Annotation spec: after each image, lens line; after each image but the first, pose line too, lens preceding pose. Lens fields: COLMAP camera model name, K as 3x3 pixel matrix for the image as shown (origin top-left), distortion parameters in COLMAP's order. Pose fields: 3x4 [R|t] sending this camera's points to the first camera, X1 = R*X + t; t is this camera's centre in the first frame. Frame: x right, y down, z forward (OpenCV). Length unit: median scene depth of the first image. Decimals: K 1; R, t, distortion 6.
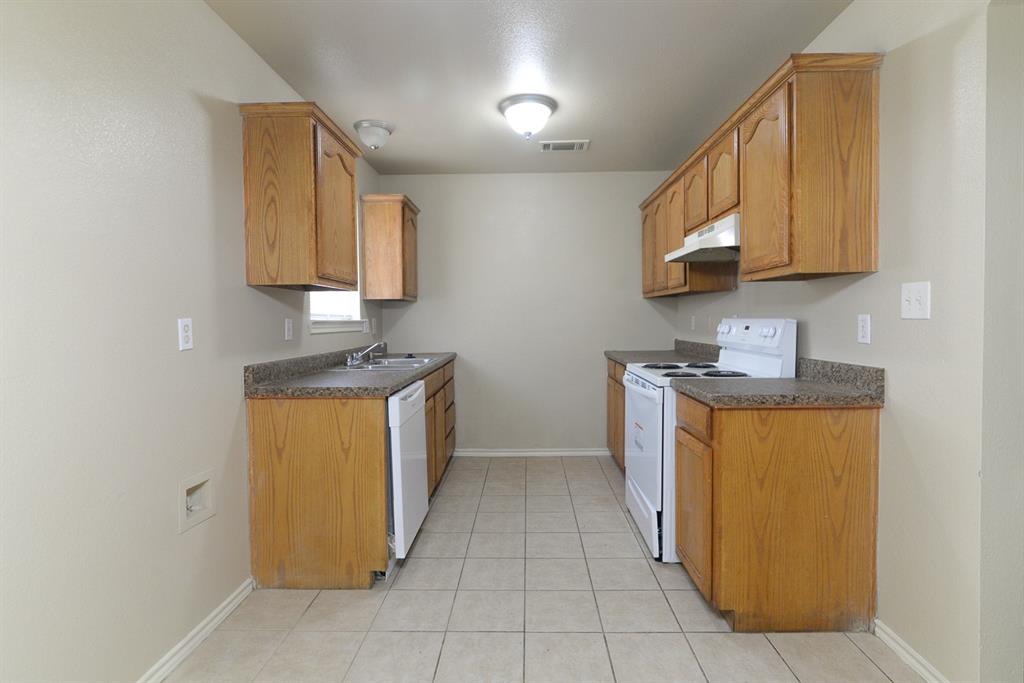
lens RADIAL K [[511.5, 0, 515.4], [0, 511.5, 336.3], [0, 0, 1]] dist [-0.002938, -0.000394]
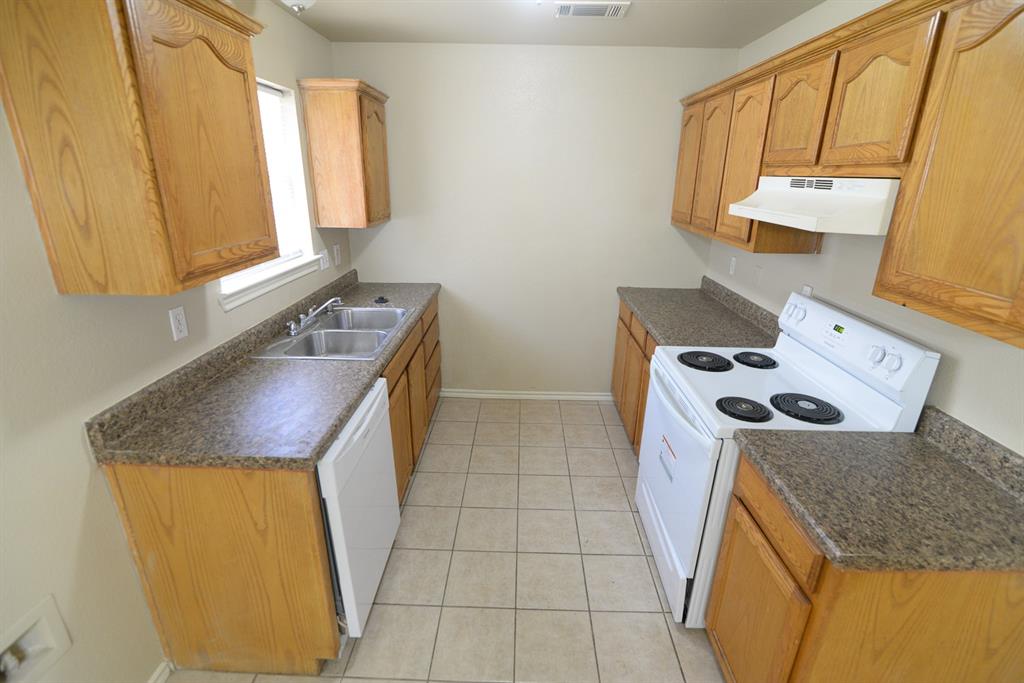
lens RADIAL K [[468.7, 0, 514.6], [0, 468.7, 336.7], [0, 0, 1]] dist [-0.018875, -0.000340]
pose [[0.999648, 0.024089, 0.011105, -0.001391], [-0.026294, 0.955105, 0.295098, -0.221159], [-0.003498, -0.295287, 0.955402, 0.463863]]
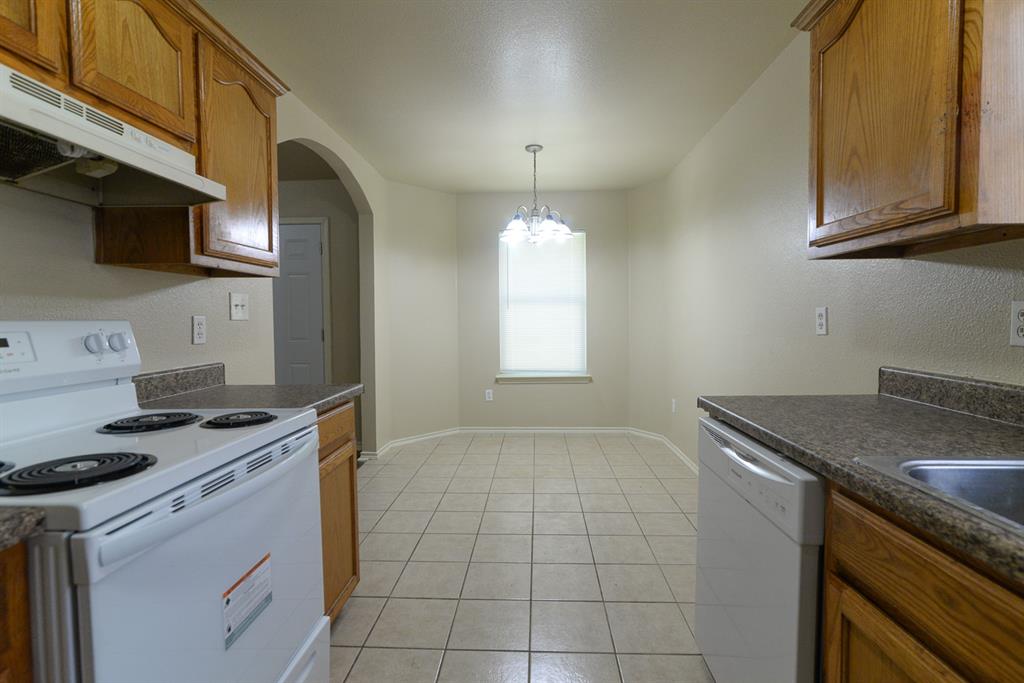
lens RADIAL K [[468.7, 0, 514.6], [0, 468.7, 336.7], [0, 0, 1]] dist [-0.018875, -0.000340]
pose [[-0.999505, 0.019146, 0.024983, 0.014089], [0.020953, 0.997025, 0.074181, -0.049172], [-0.023488, 0.074667, -0.996932, 1.653034]]
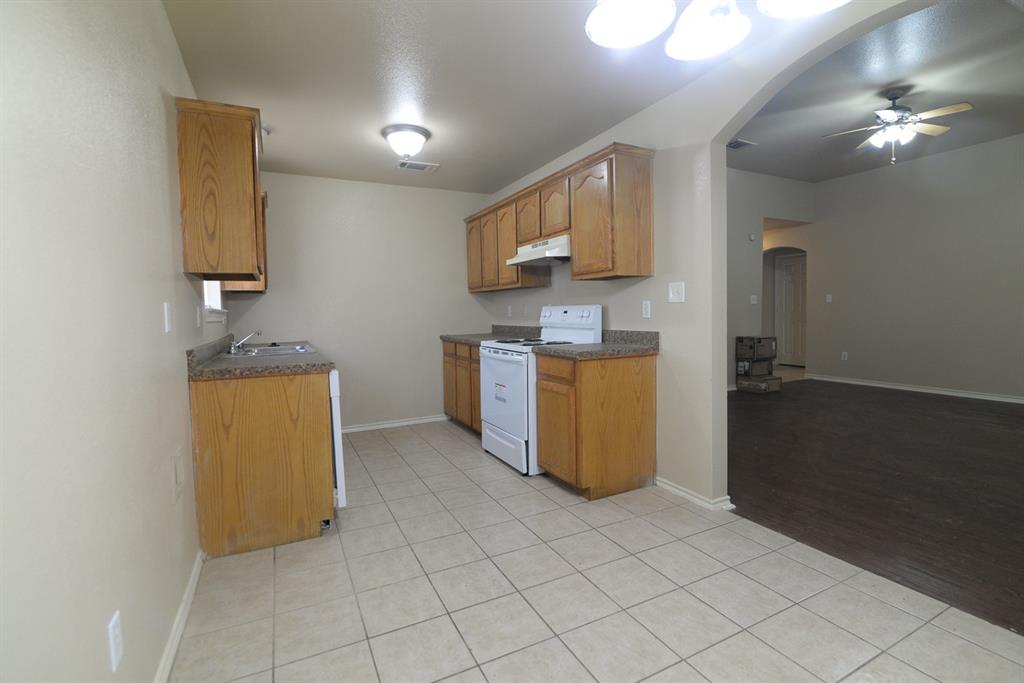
lens RADIAL K [[468.7, 0, 514.6], [0, 468.7, 336.7], [0, 0, 1]] dist [-0.018875, -0.000340]
pose [[0.882596, -0.032632, 0.468998, -0.372185], [0.027201, 0.999462, 0.018351, 0.030504], [-0.469345, -0.003439, 0.883008, -0.143756]]
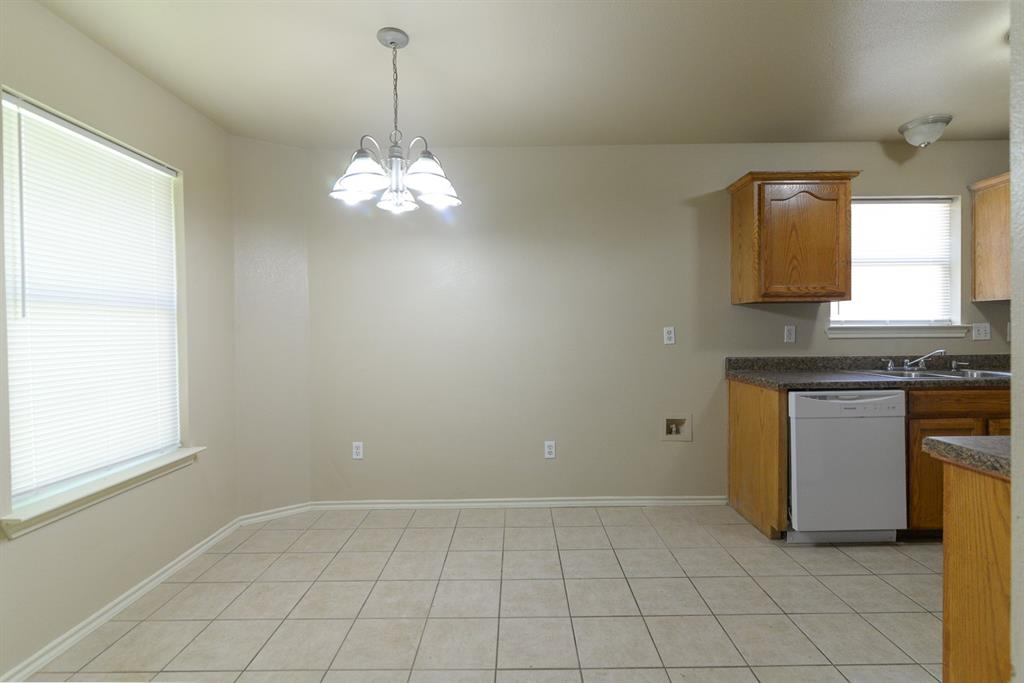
lens RADIAL K [[469.9, 0, 517.5], [0, 469.9, 337.8], [0, 0, 1]] dist [-0.002942, -0.000399]
pose [[0.021737, 0.028508, -0.999357, 0.844144], [-0.021975, 0.999365, 0.028030, -0.025865], [0.999522, 0.021352, 0.022349, 0.328498]]
